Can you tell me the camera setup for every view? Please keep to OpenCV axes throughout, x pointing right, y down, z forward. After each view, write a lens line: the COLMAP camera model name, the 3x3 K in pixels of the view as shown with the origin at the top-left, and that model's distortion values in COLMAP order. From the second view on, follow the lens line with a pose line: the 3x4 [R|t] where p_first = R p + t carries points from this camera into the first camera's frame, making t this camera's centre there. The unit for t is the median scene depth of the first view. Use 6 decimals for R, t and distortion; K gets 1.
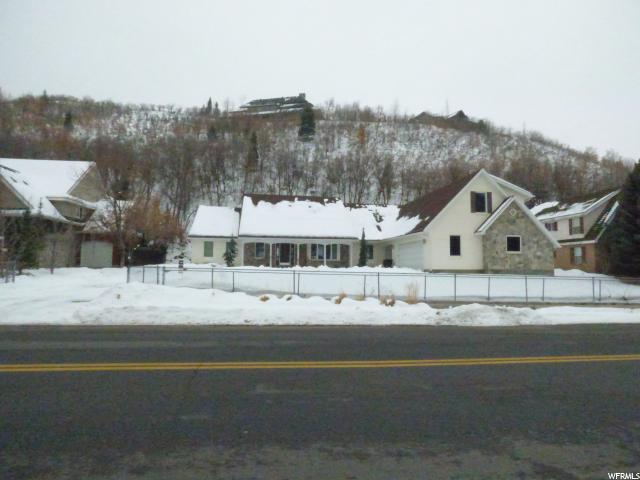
lens RADIAL K [[375.6, 0, 320.0], [0, 375.6, 240.0], [0, 0, 1]] dist [0.000850, 0.000170]
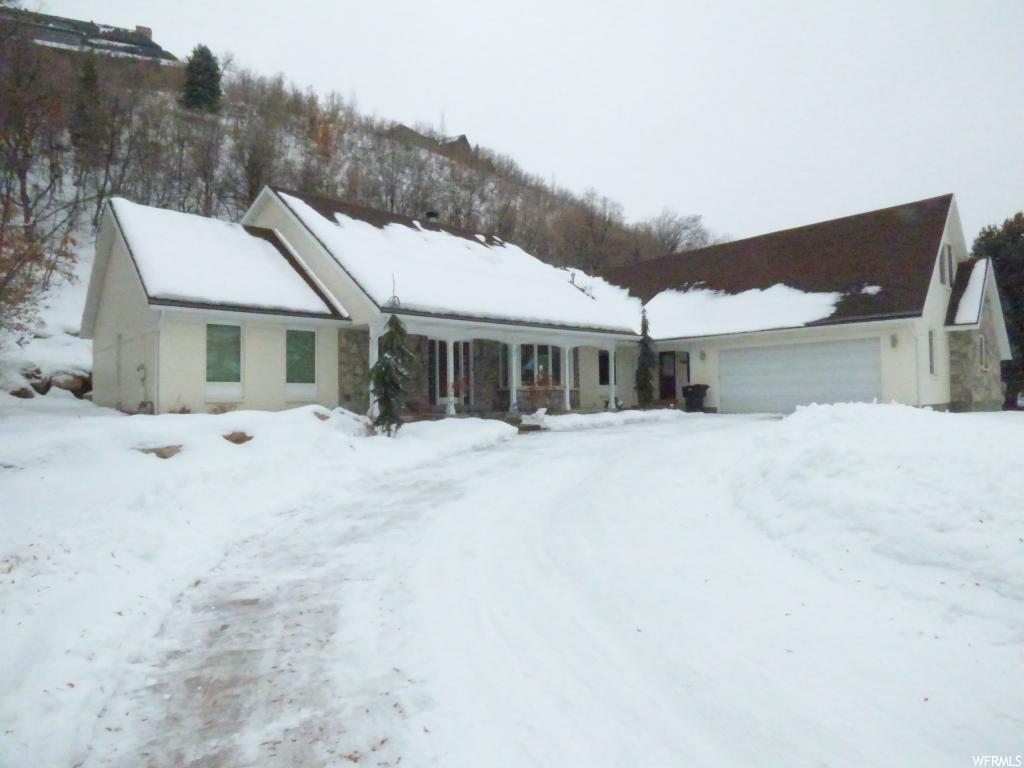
lens RADIAL K [[600.8, 0, 512.0], [0, 600.8, 384.0], [0, 0, 1]] dist [-0.000752, -0.000411]
pose [[0.843227, -0.008595, 0.537488, -0.328984], [-0.023116, 0.998368, 0.052229, 0.017591], [-0.537060, -0.056466, 0.841652, 0.498411]]
